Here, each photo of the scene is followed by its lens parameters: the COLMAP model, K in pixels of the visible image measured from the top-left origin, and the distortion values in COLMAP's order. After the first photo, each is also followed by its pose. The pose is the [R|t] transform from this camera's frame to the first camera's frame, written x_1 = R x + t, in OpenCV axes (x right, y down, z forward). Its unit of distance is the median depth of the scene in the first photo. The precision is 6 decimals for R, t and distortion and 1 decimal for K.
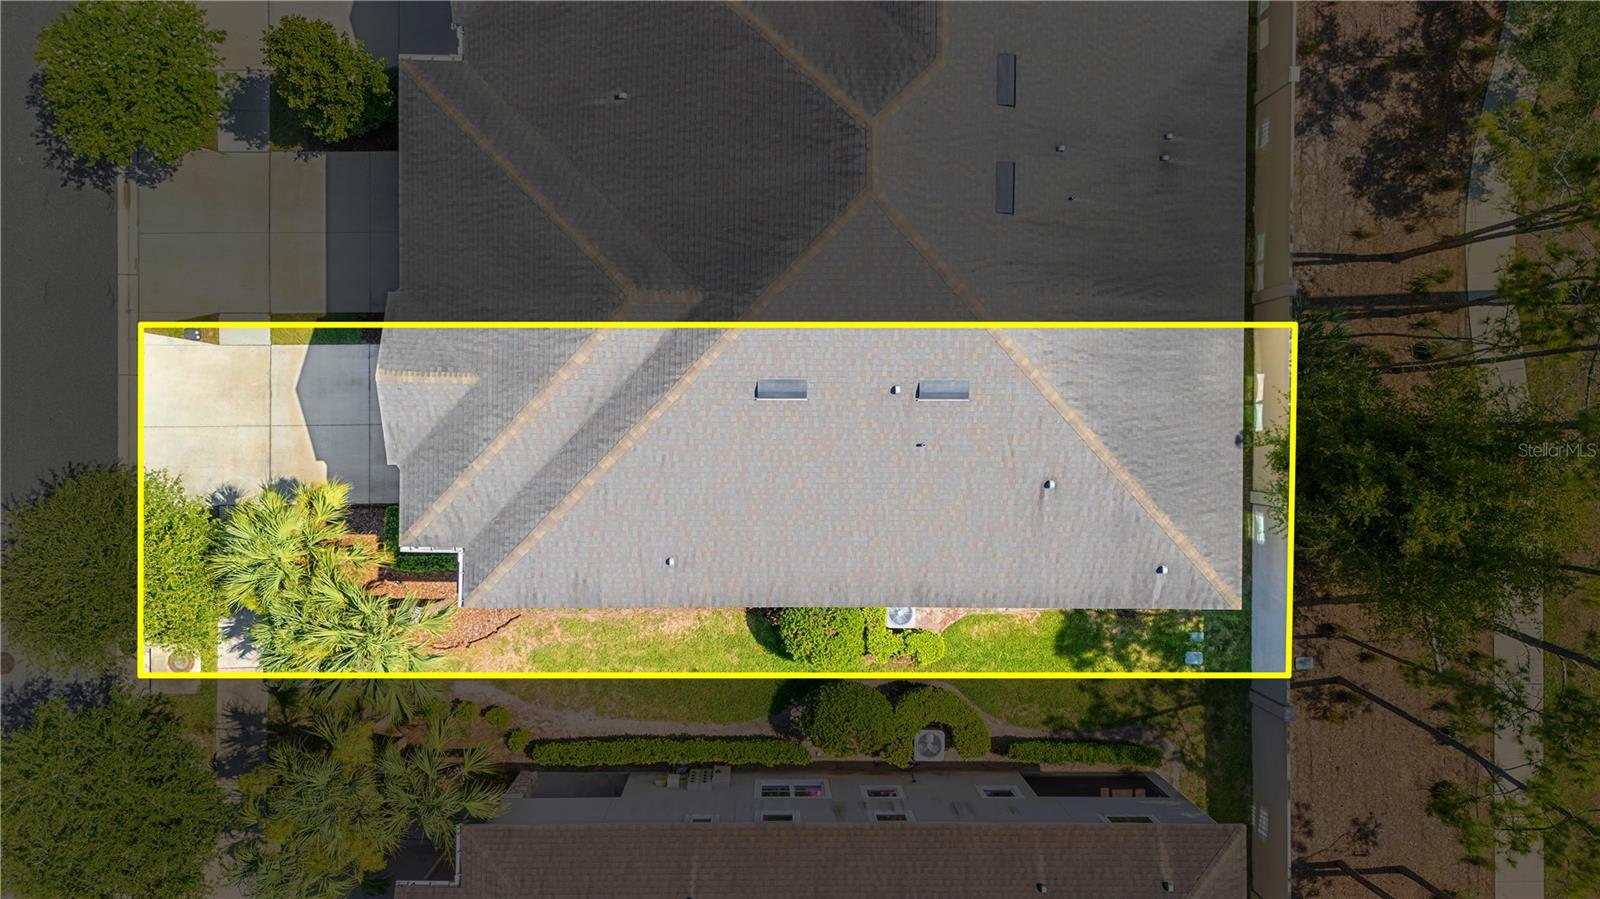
lens RADIAL K [[1225.0, 0, 755.9], [0, 1225.0, 404.3], [0, 0, 1]] dist [0.133723, -0.139037]
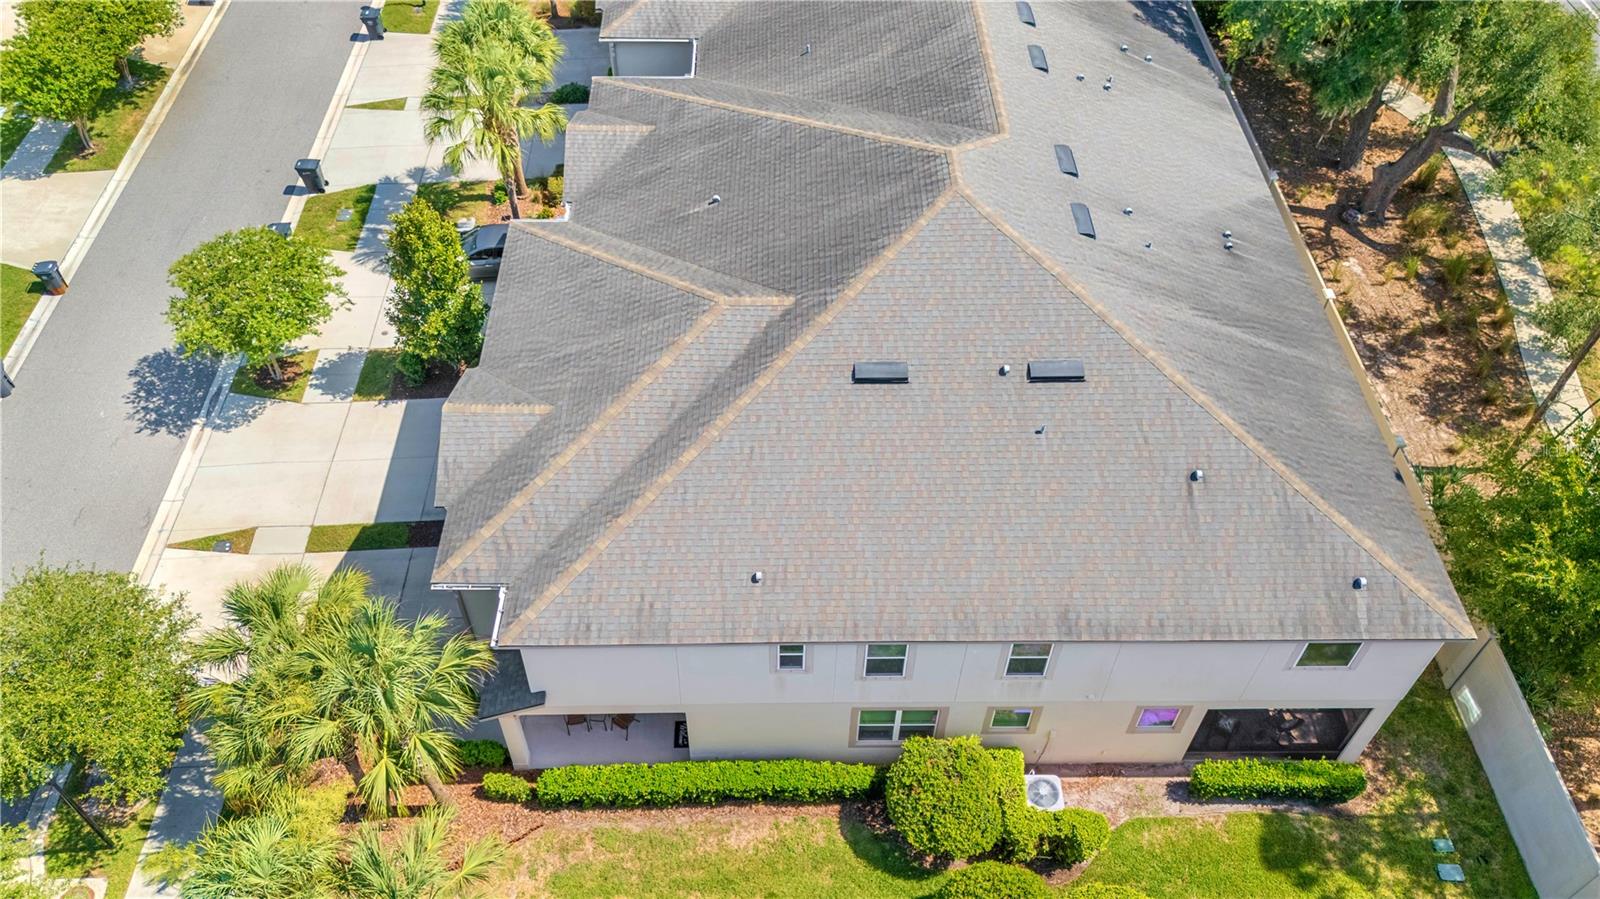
lens RADIAL K [[1225.0, 0, 755.9], [0, 1225.0, 404.3], [0, 0, 1]] dist [0.133723, -0.139037]
pose [[0.999995, -0.003038, -0.000952, -0.070197], [0.001575, 0.731886, -0.681425, 0.614843], [0.002767, 0.681420, 0.731887, 0.318913]]
